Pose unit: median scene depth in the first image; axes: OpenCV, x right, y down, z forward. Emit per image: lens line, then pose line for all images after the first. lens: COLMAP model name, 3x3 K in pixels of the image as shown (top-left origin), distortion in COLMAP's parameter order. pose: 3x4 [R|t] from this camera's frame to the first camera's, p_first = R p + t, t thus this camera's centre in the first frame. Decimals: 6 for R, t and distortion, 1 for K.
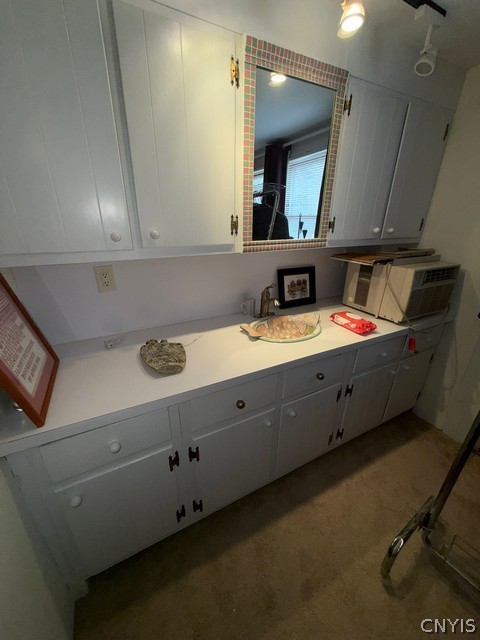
lens RADIAL K [[254.8, 0, 237.8], [0, 254.8, 322.5], [0, 0, 1]] dist [0.000129, 0.000031]
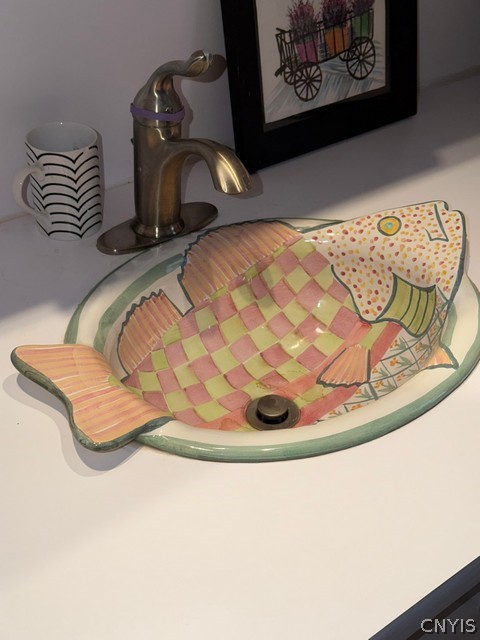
lens RADIAL K [[894.5, 0, 241.5], [0, 894.5, 319.9], [0, 0, 1]] dist [0.191796, 0.000000]
pose [[0.980907, -0.090053, 0.172372, 0.047655], [0.049363, 0.972595, 0.227207, -0.107525], [-0.188109, -0.214360, 0.958470, 0.385170]]
